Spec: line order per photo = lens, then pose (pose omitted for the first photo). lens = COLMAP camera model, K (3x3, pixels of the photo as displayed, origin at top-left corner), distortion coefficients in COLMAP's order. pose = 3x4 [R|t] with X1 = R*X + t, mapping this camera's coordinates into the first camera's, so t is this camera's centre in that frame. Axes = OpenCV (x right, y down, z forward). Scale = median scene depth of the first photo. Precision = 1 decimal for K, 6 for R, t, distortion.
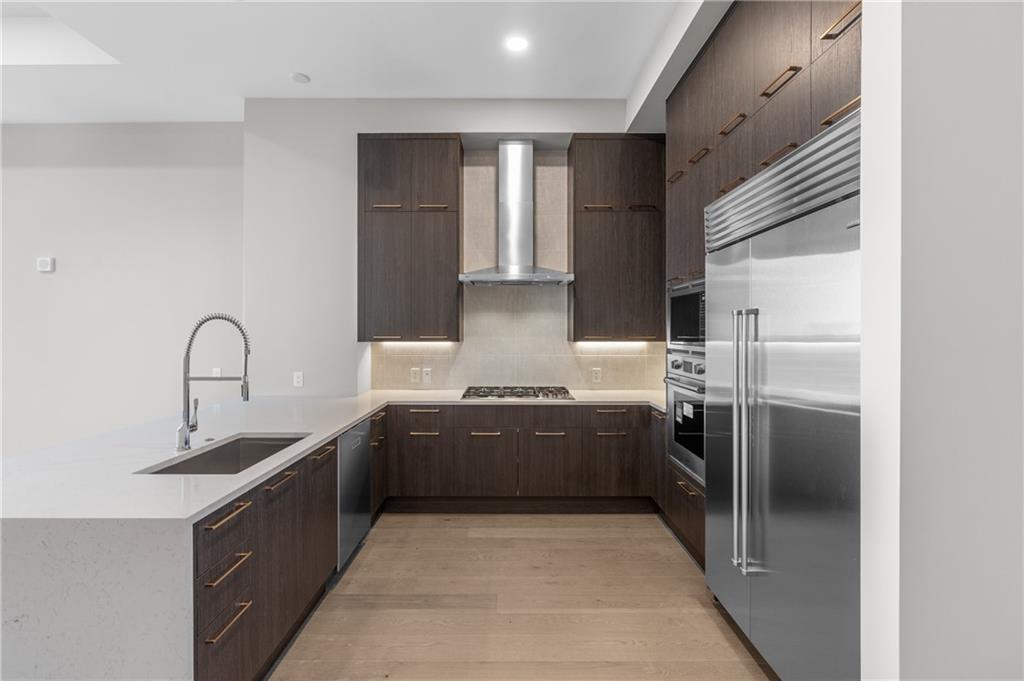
lens RADIAL K [[471.8, 0, 508.6], [0, 471.8, 334.7], [0, 0, 1]] dist [-0.012233, -0.000196]
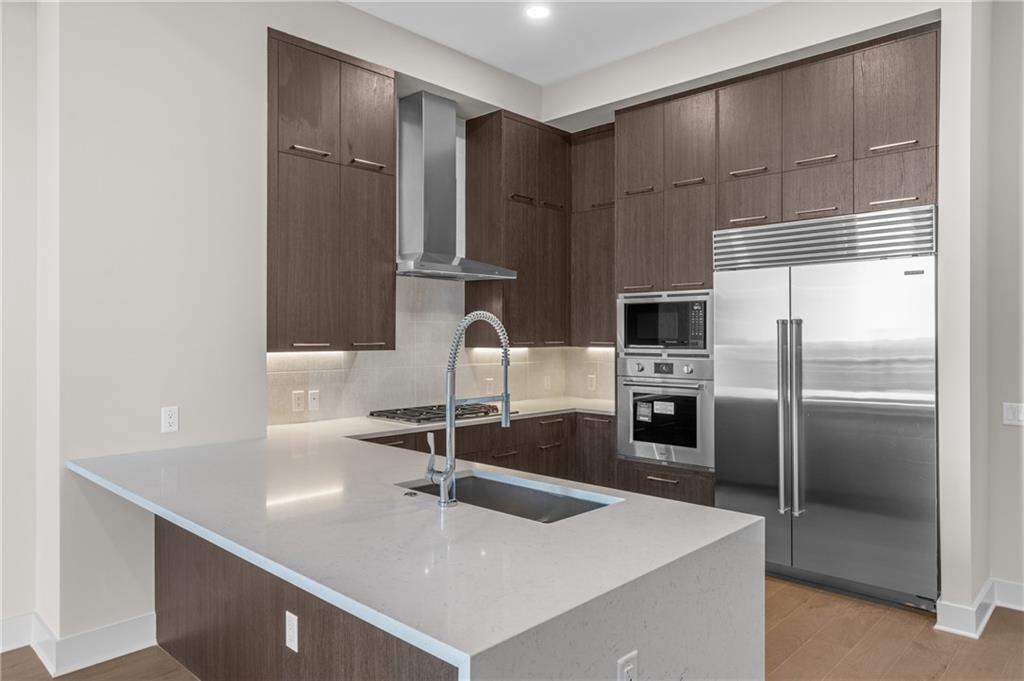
lens RADIAL K [[669.5, 0, 510.9], [0, 669.5, 335.2], [0, 0, 1]] dist [-0.004861, -0.000868]
pose [[0.691004, 0.000552, 0.722851, -0.789532], [0.004392, 0.999978, -0.004962, -0.002584], [-0.722838, 0.006603, 0.690986, 0.141270]]
